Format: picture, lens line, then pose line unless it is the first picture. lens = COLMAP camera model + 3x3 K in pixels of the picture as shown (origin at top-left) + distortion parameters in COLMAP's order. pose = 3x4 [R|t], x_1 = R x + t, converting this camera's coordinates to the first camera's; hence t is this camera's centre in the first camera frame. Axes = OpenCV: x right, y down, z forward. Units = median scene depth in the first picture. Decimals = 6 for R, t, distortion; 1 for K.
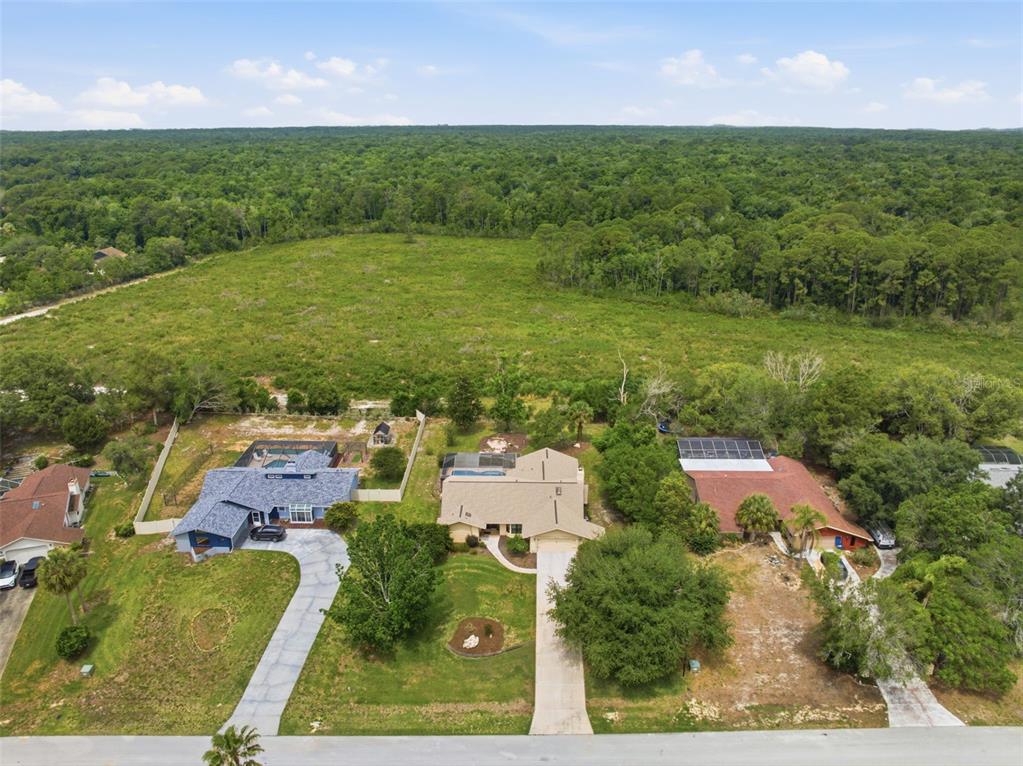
lens RADIAL K [[726.8, 0, 507.3], [0, 726.8, 383.2], [0, 0, 1]] dist [-0.052869, 0.031906]
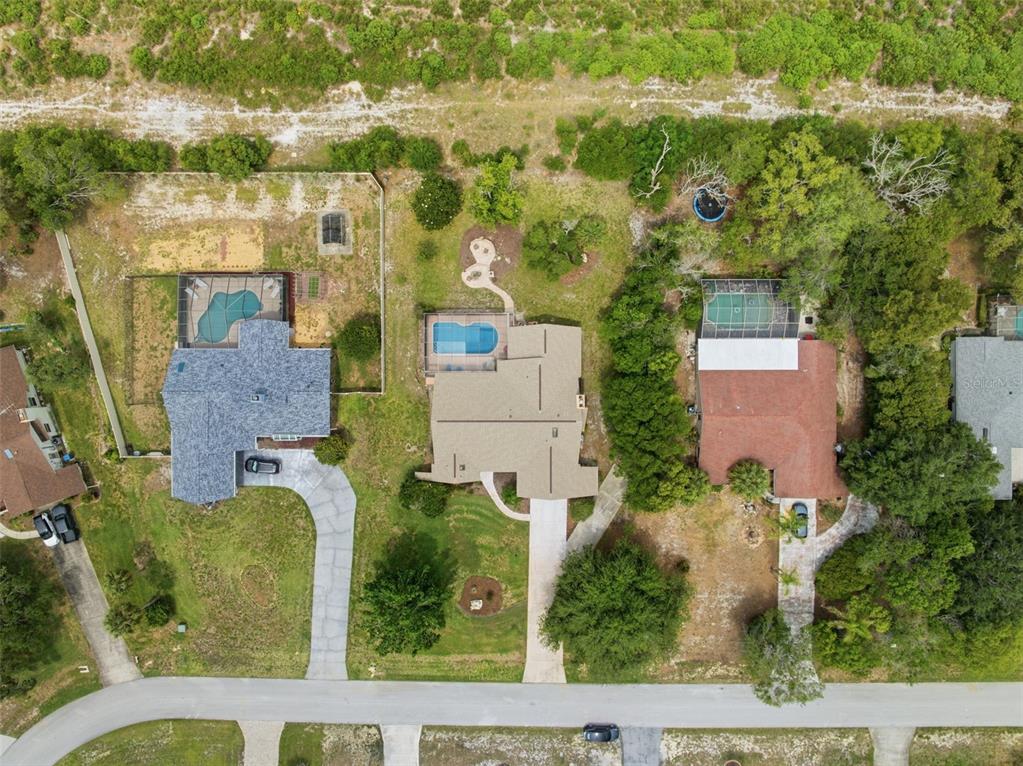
lens RADIAL K [[722.7, 0, 505.9], [0, 722.7, 384.5], [0, 0, 1]] dist [-0.019548, -0.036355]
pose [[0.999578, -0.026173, 0.012580, -0.004913], [-0.002721, 0.346876, 0.937907, -0.992207], [-0.028912, -0.937546, 0.346658, 0.963350]]
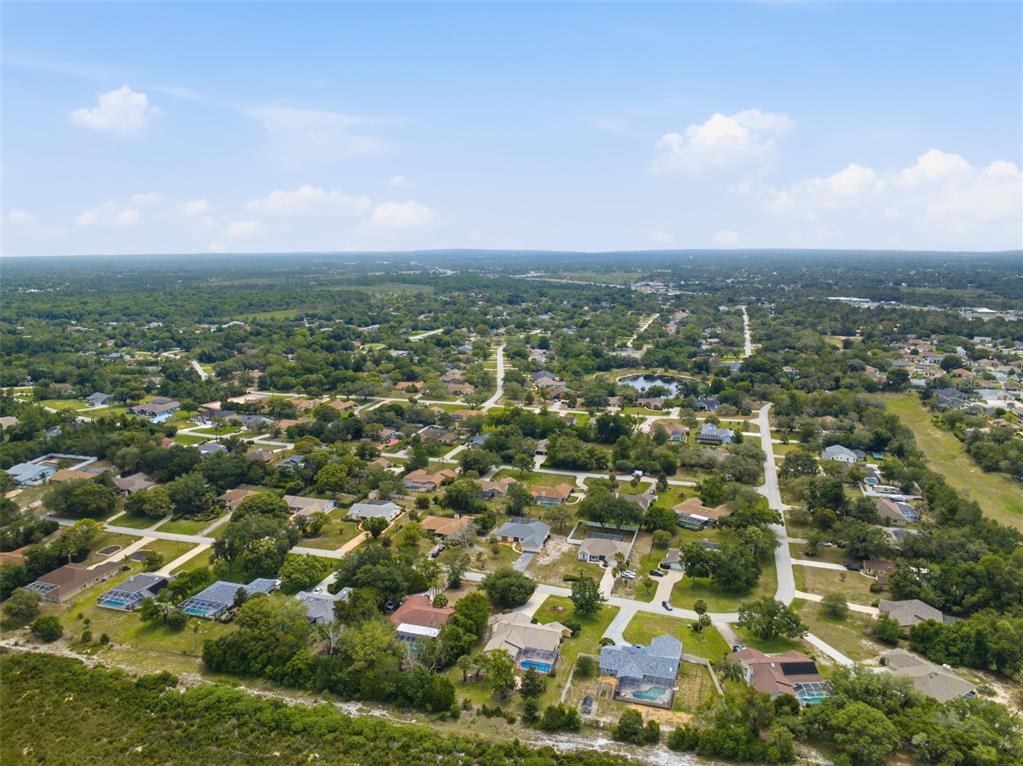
lens RADIAL K [[722.7, 0, 505.9], [0, 722.7, 384.5], [0, 0, 1]] dist [-0.019548, -0.036355]
pose [[-0.960552, -0.042059, 0.274903, -0.651570], [0.104507, 0.861456, 0.496963, -2.074493], [-0.257719, 0.506088, -0.823077, 3.214429]]
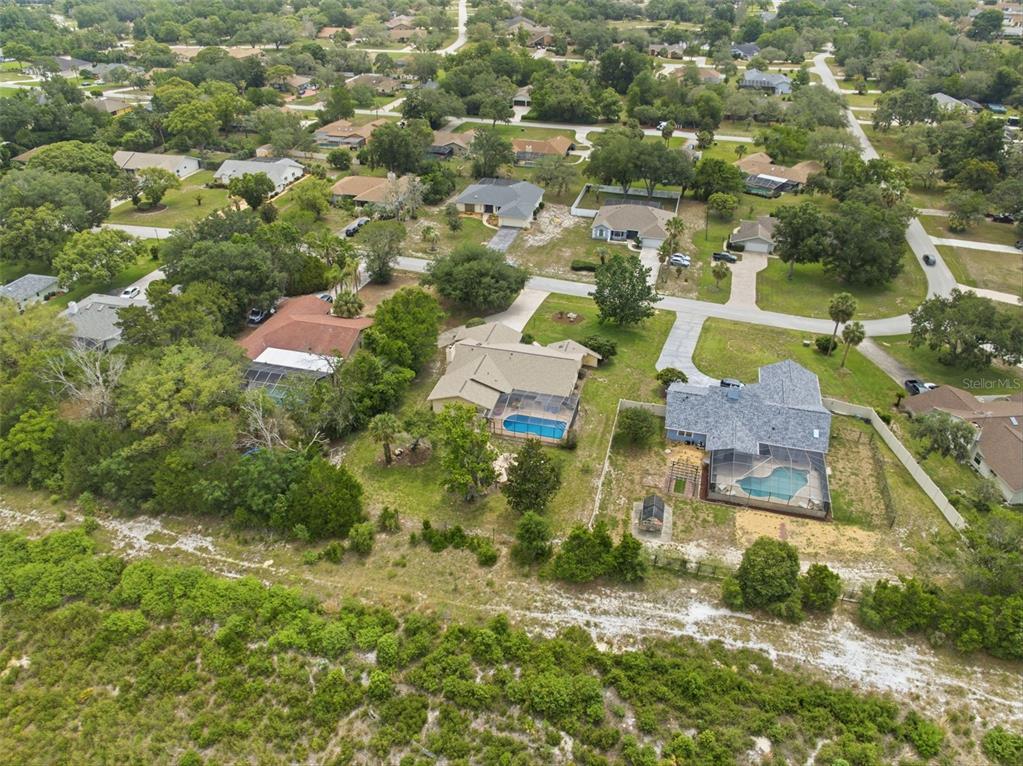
lens RADIAL K [[722.7, 0, 505.9], [0, 722.7, 384.5], [0, 0, 1]] dist [-0.019548, -0.036355]
pose [[-0.971655, -0.124608, 0.200897, -0.268216], [0.085567, 0.606807, 0.790230, -0.919439], [-0.220375, 0.785021, -0.578945, 2.219855]]
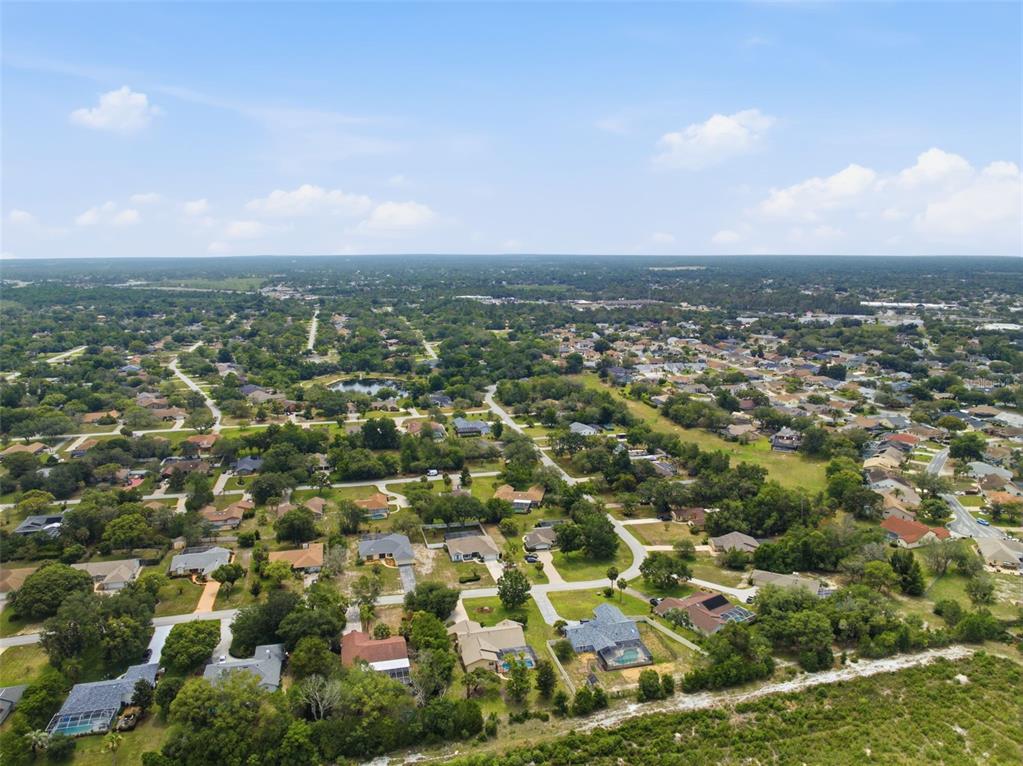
lens RADIAL K [[722.7, 0, 505.9], [0, 722.7, 384.5], [0, 0, 1]] dist [-0.019548, -0.036355]
pose [[-0.967054, 0.057174, -0.248067, 0.601187], [-0.077207, 0.862687, 0.499811, -2.088508], [0.242581, 0.502496, -0.829851, 3.219102]]
